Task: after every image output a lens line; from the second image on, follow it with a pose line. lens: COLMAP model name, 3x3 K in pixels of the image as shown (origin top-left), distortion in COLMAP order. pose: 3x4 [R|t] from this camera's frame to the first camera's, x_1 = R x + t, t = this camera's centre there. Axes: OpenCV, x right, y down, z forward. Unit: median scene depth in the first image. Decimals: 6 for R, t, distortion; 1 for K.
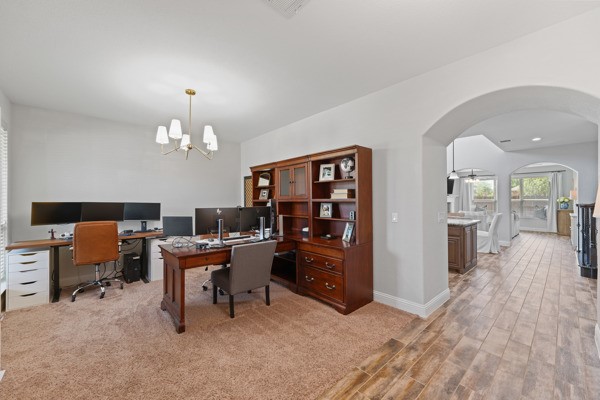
lens RADIAL K [[237.9, 0, 297.0], [0, 237.9, 198.0], [0, 0, 1]] dist [0.007900, -0.002519]
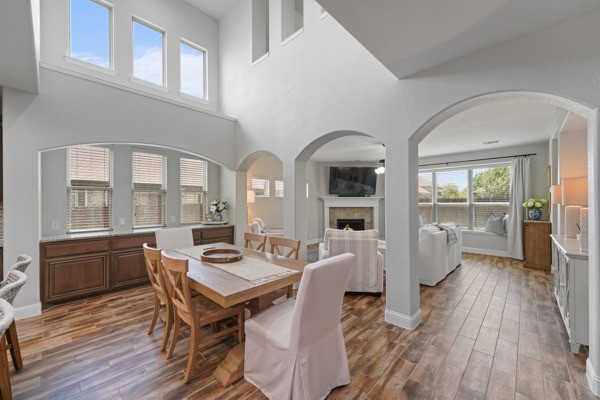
lens RADIAL K [[237.9, 0, 297.8], [0, 237.9, 201.4], [0, 0, 1]] dist [0.007900, -0.002519]
pose [[0.996952, -0.001362, 0.078005, 0.515198], [0.000942, 0.999985, 0.005422, -0.001678], [-0.078011, -0.005332, 0.996938, 0.481484]]
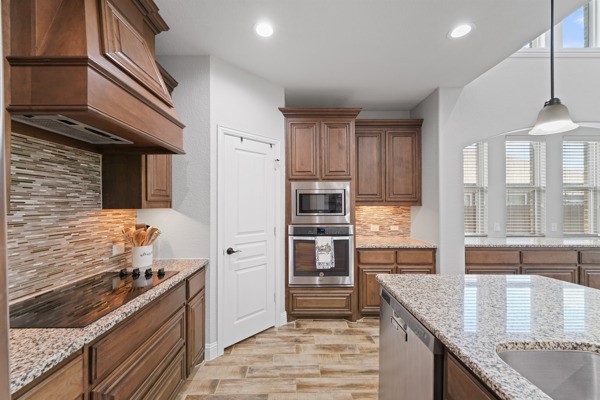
lens RADIAL K [[237.9, 0, 297.1], [0, 237.9, 201.3], [0, 0, 1]] dist [0.007900, -0.002519]
pose [[0.753033, -0.002712, -0.657978, 0.228788], [0.005124, 0.999985, 0.001742, -0.003725], [0.657963, -0.004683, 0.753035, 0.466866]]
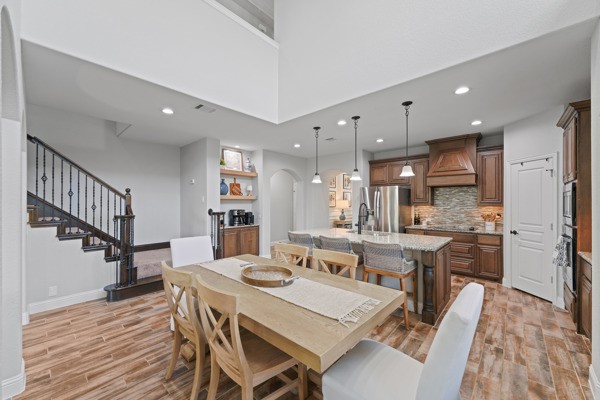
lens RADIAL K [[237.9, 0, 296.6], [0, 237.9, 201.6], [0, 0, 1]] dist [0.007900, -0.002519]
pose [[-0.994300, 0.001544, -0.106608, 0.445208], [0.002865, 0.999921, -0.012232, -0.002404], [0.106581, -0.012468, -0.994226, 0.994496]]
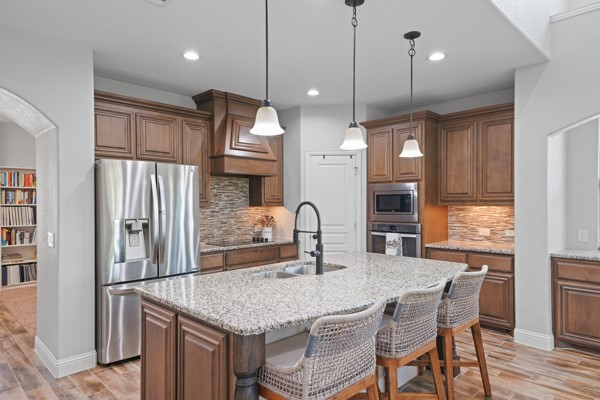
lens RADIAL K [[374.6, 0, 293.1], [0, 374.6, 203.2], [0, 0, 1]] dist [0.034705, -0.002019]
pose [[0.046586, 0.004287, -0.998905, 0.573125], [0.014356, 0.999885, 0.004961, -0.005051], [0.998811, -0.014571, 0.046519, 0.550153]]
